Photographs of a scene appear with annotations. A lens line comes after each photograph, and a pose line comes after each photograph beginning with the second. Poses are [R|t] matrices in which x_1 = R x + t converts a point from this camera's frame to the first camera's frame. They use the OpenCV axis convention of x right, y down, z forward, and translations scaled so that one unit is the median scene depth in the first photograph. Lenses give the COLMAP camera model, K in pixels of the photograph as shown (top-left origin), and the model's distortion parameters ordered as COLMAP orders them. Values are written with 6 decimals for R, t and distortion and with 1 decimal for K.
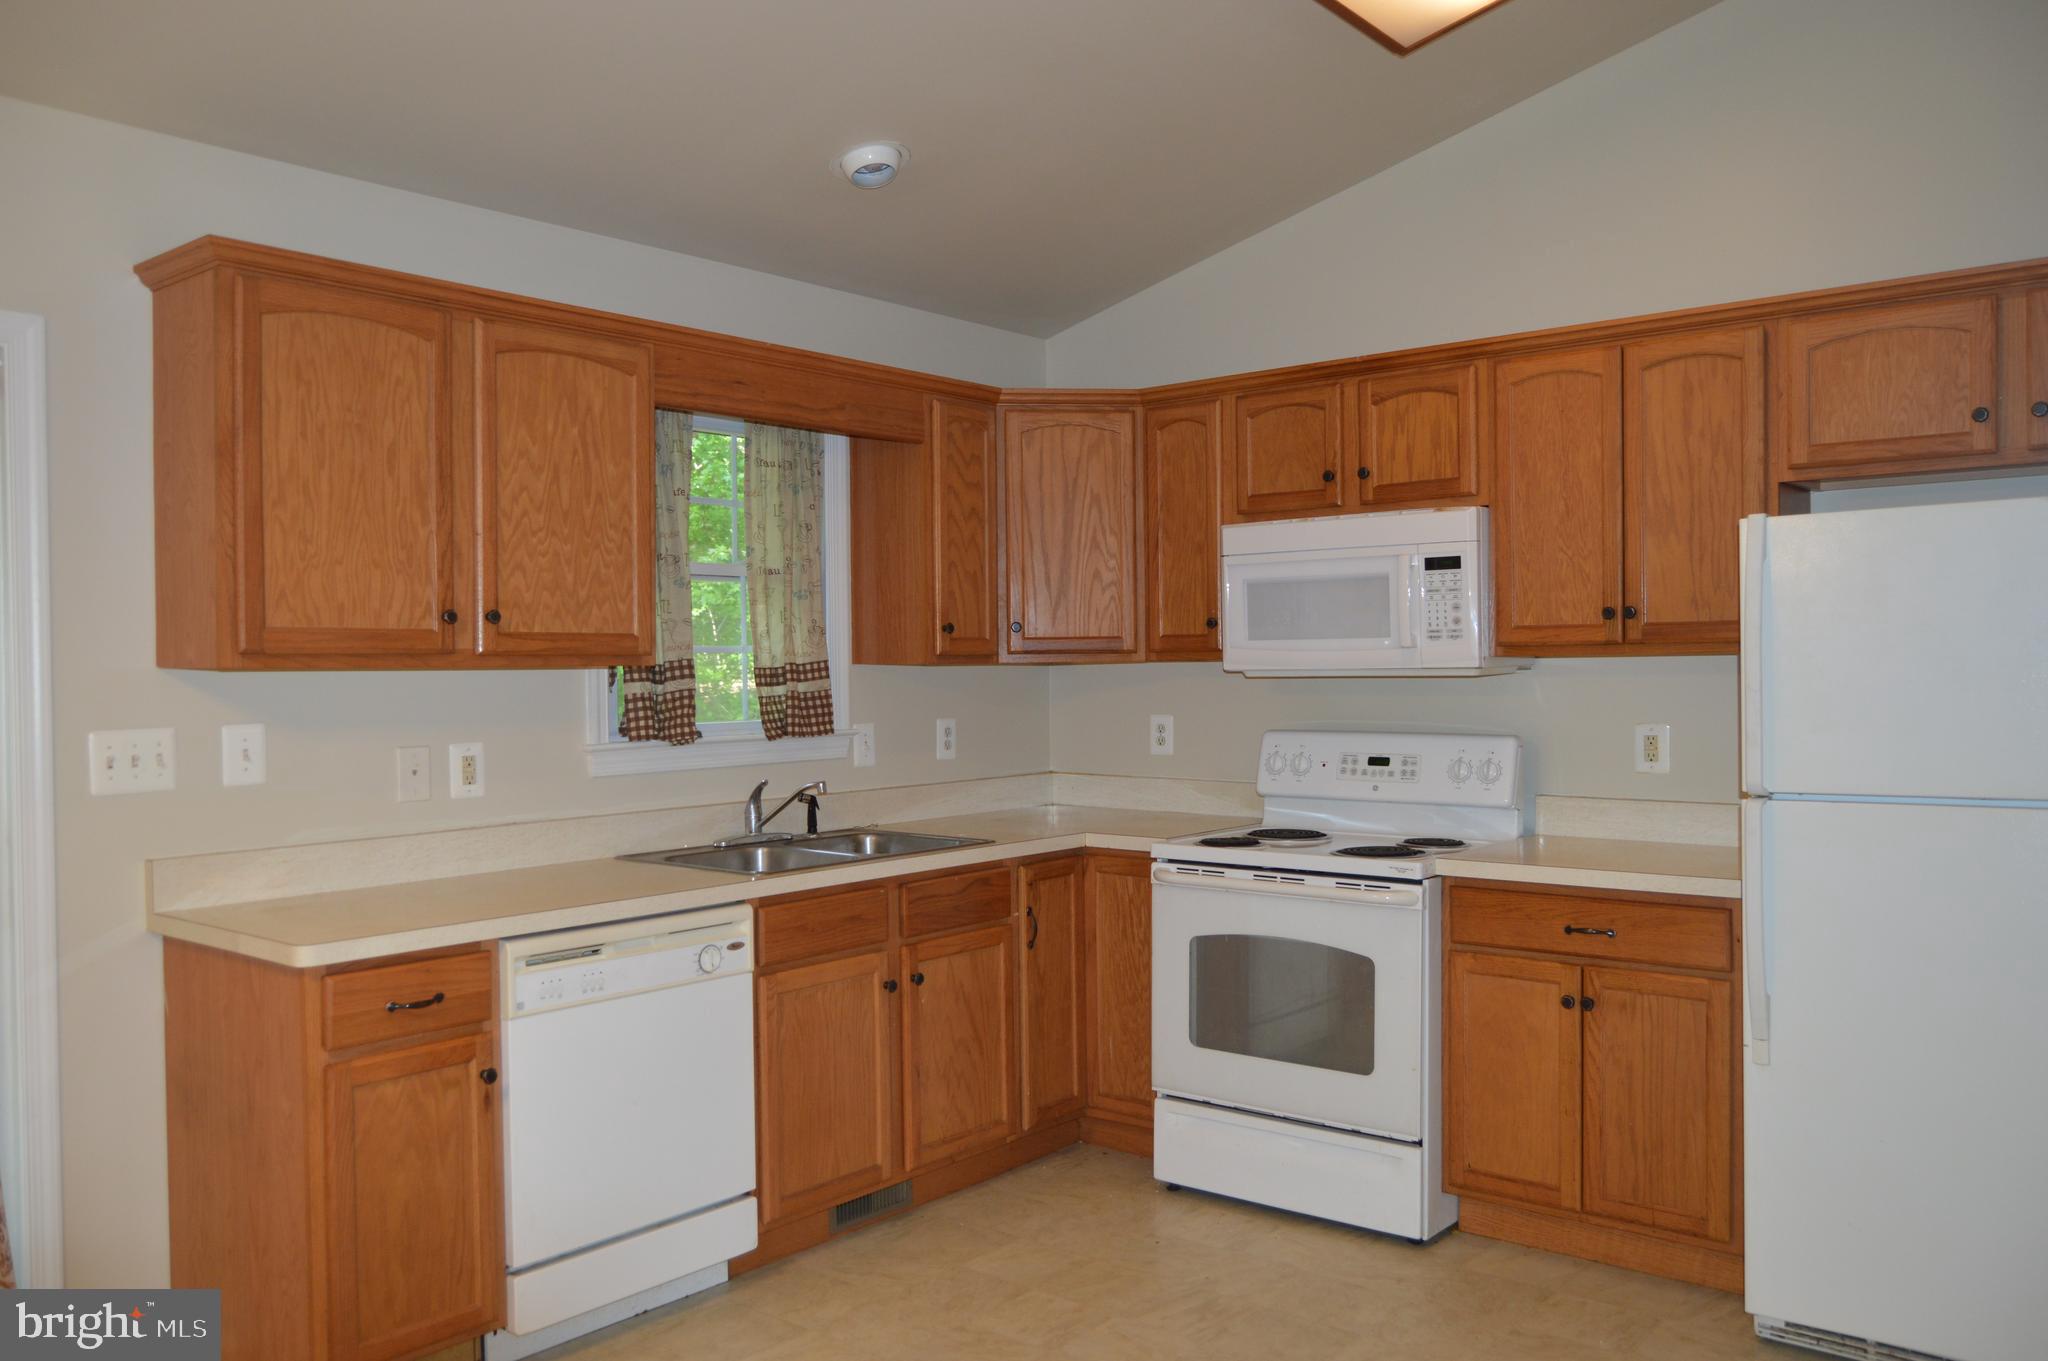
lens RADIAL K [[1613.2, 0, 1013.1], [0, 1613.2, 680.2], [0, 0, 1]] dist [-0.007980, 0.002261]
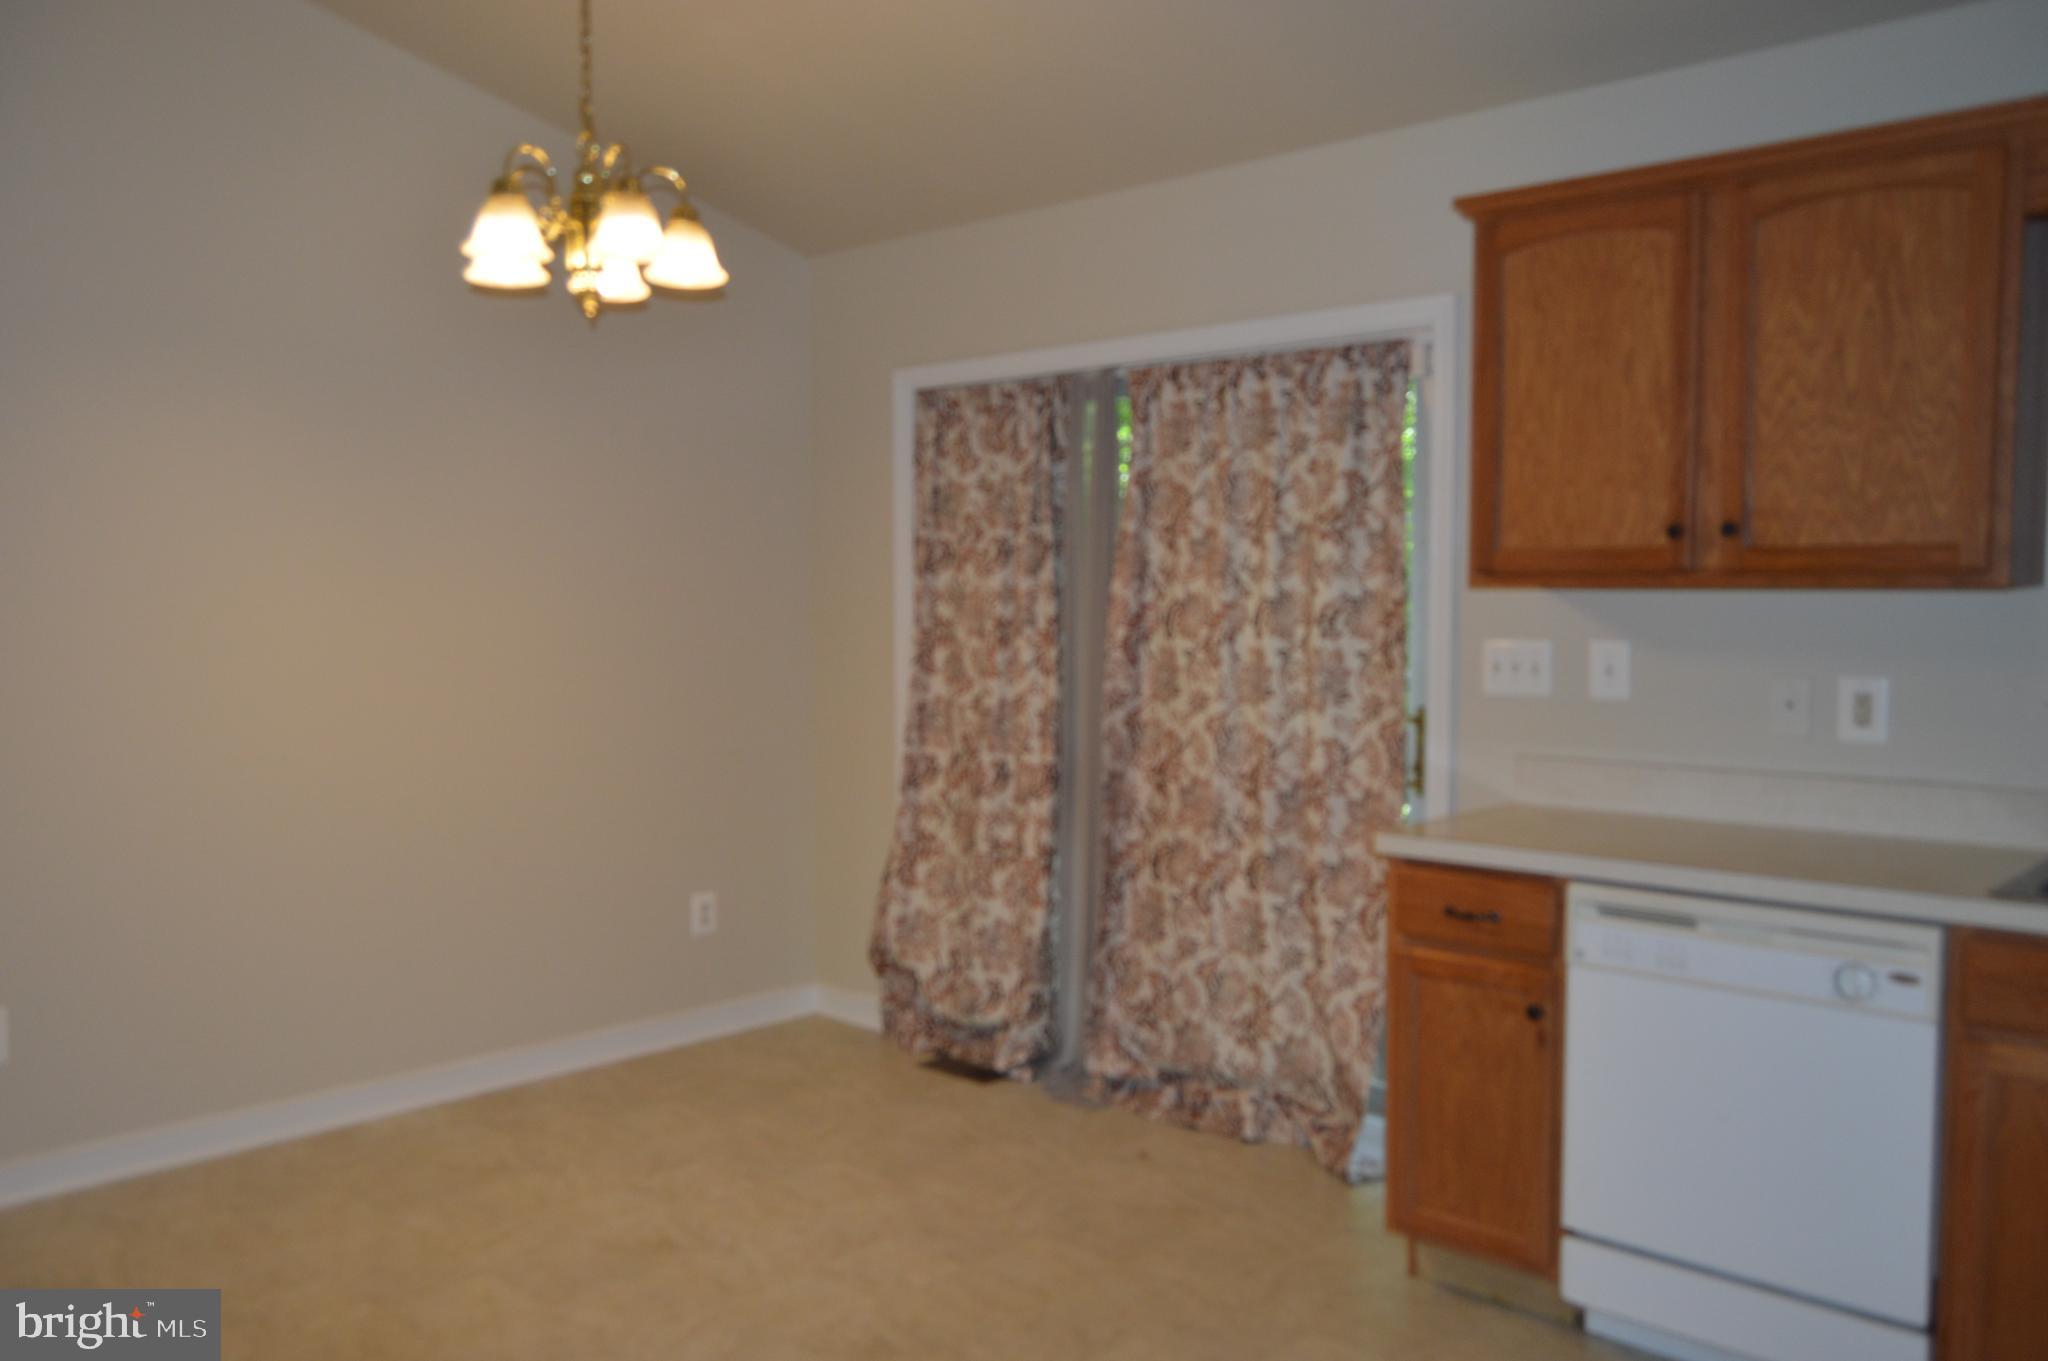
lens RADIAL K [[1613.2, 0, 1013.1], [0, 1613.2, 680.2], [0, 0, 1]] dist [-0.007980, 0.002261]
pose [[-0.051383, 0.063116, -0.996683, 0.487080], [-0.010687, 0.997909, 0.063744, -0.007742], [0.998622, 0.013927, -0.050601, 0.562487]]
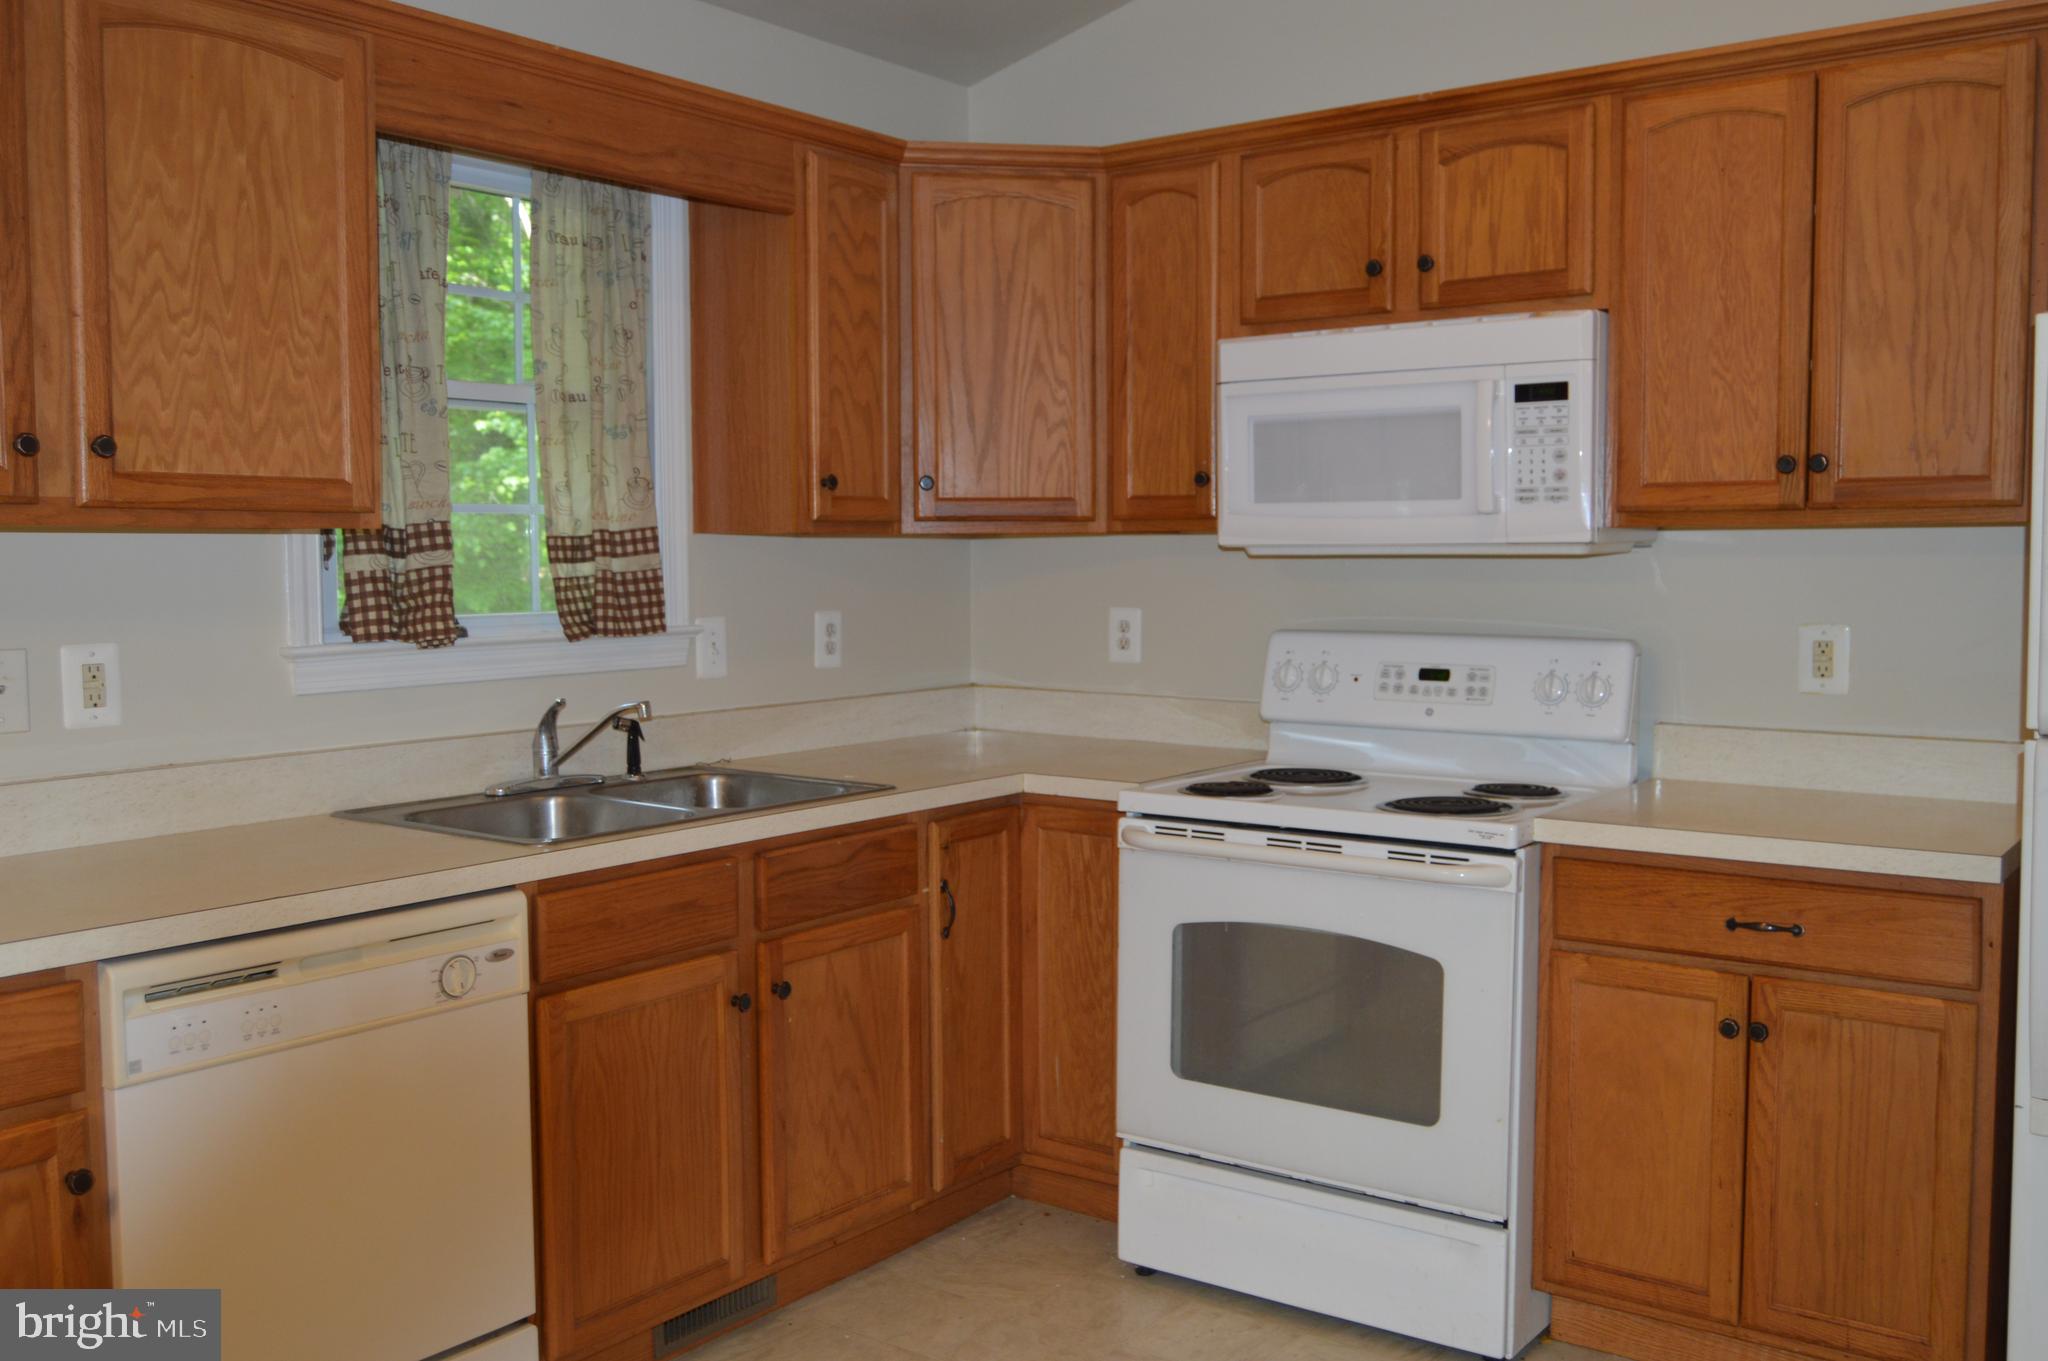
lens RADIAL K [[1822.9, 0, 1024.0], [0, 1822.9, 680.5], [0, 0, 1]] dist [-0.007707, -0.006759]
pose [[0.998247, 0.003526, 0.059085, -0.002587], [-0.007144, 0.998104, 0.061134, 0.005282], [-0.058757, -0.061449, 0.996379, 0.222807]]
